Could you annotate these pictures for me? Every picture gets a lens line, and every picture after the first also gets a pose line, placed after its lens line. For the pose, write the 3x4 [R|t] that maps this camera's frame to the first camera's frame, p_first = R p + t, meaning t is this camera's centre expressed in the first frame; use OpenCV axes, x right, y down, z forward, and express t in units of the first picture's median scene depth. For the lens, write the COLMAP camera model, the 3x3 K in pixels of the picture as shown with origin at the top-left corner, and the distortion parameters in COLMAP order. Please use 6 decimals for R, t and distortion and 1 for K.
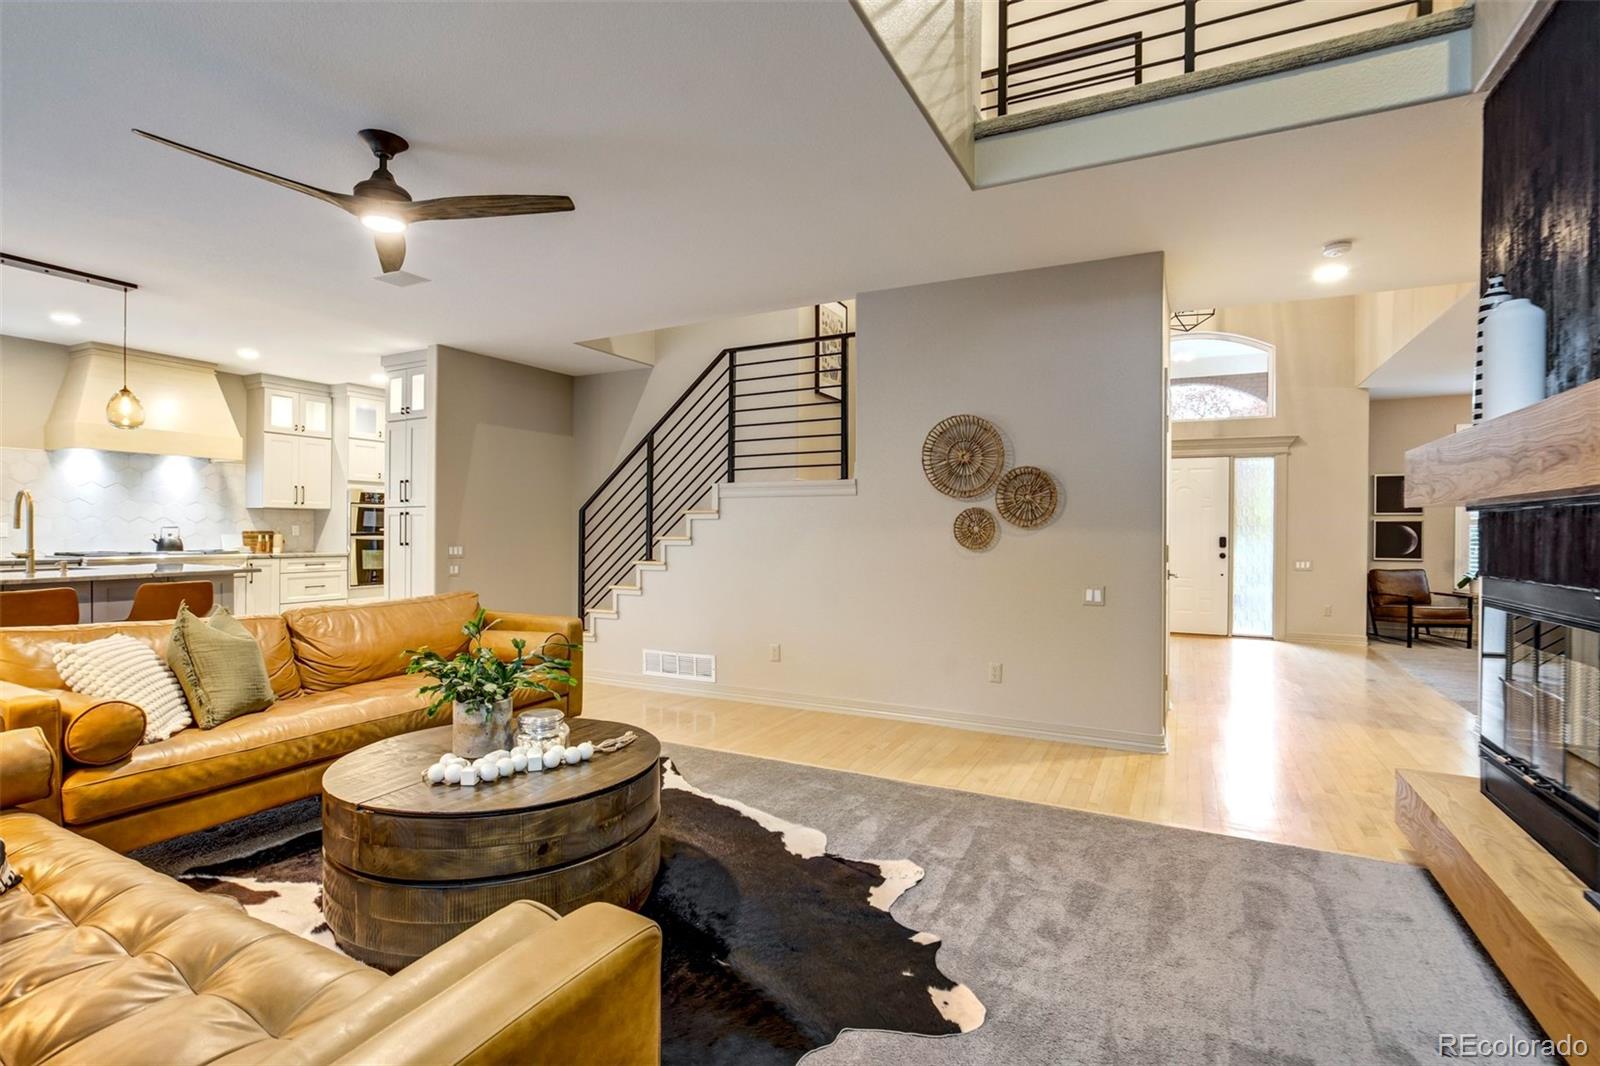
lens RADIAL K [[746.0, 0, 800.0], [0, 746.0, 533.0], [0, 0, 1]] dist [0.003083, 0.001271]
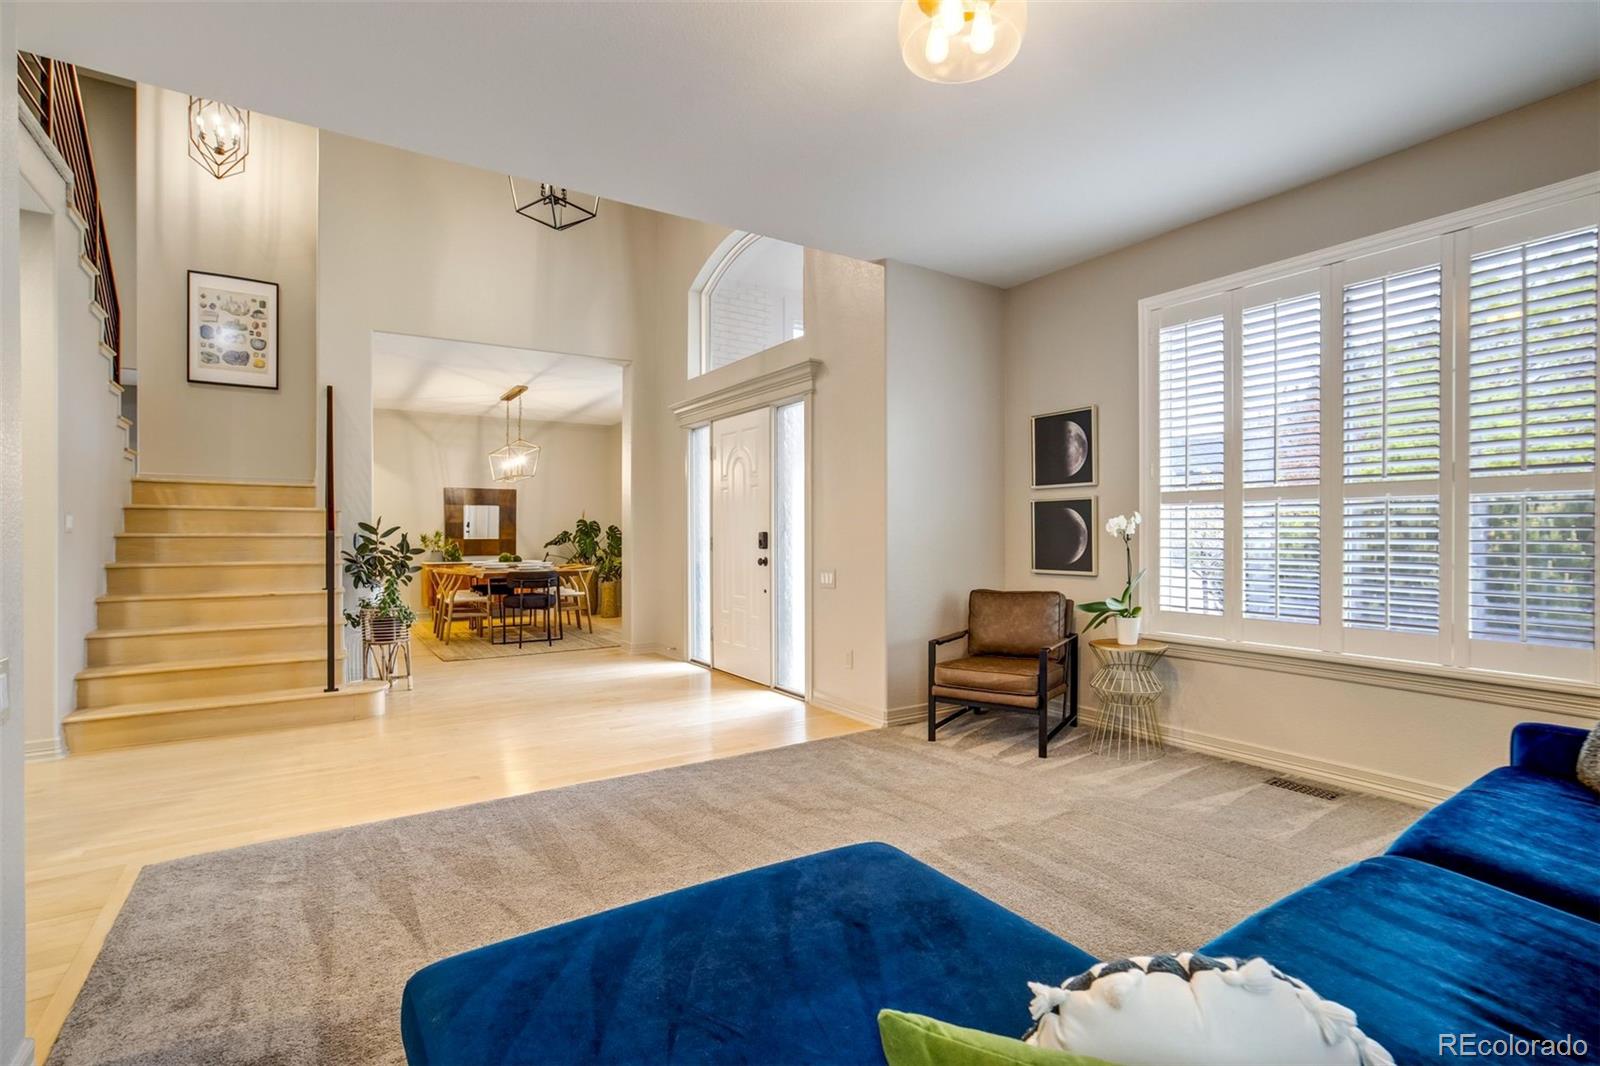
lens RADIAL K [[746.0, 0, 800.0], [0, 746.0, 533.0], [0, 0, 1]] dist [0.003083, 0.001271]
pose [[0.873760, -0.006753, -0.486310, 0.933420], [0.004394, 0.999972, -0.005990, 0.010379], [0.486337, 0.003097, 0.873766, 0.474739]]
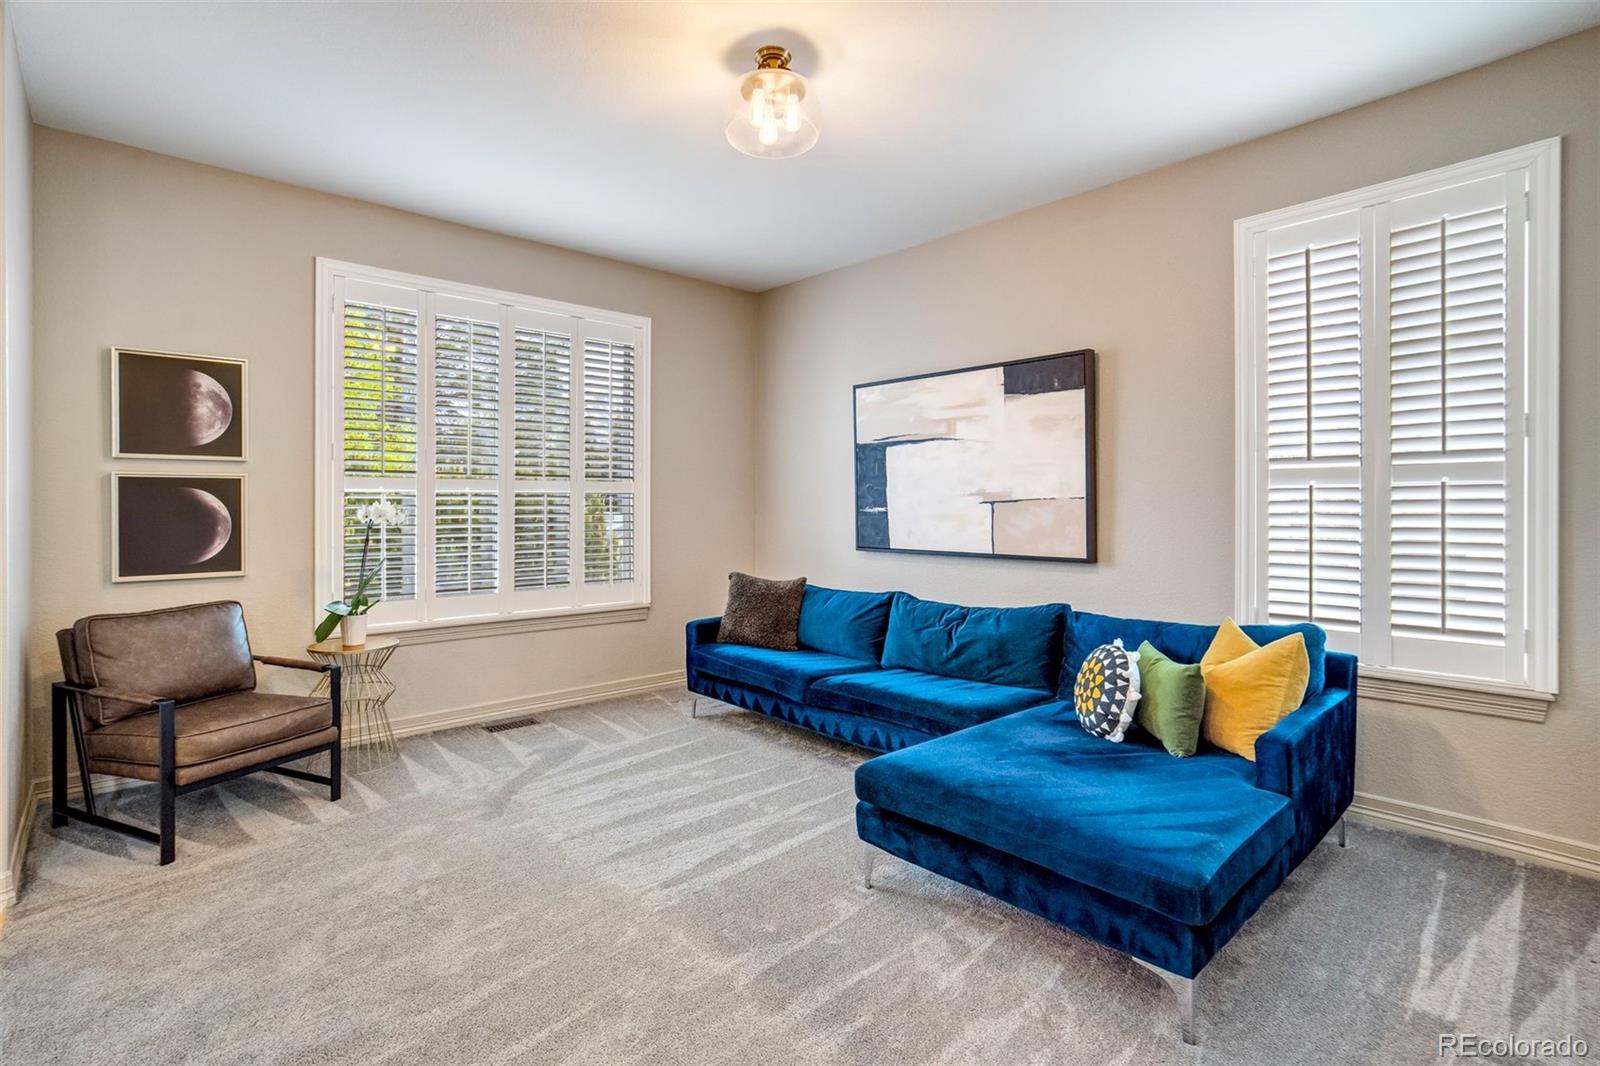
lens RADIAL K [[760.5, 0, 798.4], [0, 760.5, 506.3], [0, 0, 1]] dist [-0.000025, 0.000151]
pose [[0.355507, -0.004800, 0.934661, 0.574839], [0.008583, 0.999961, 0.001871, 0.001418], [-0.934634, 0.007357, 0.355534, 0.594982]]
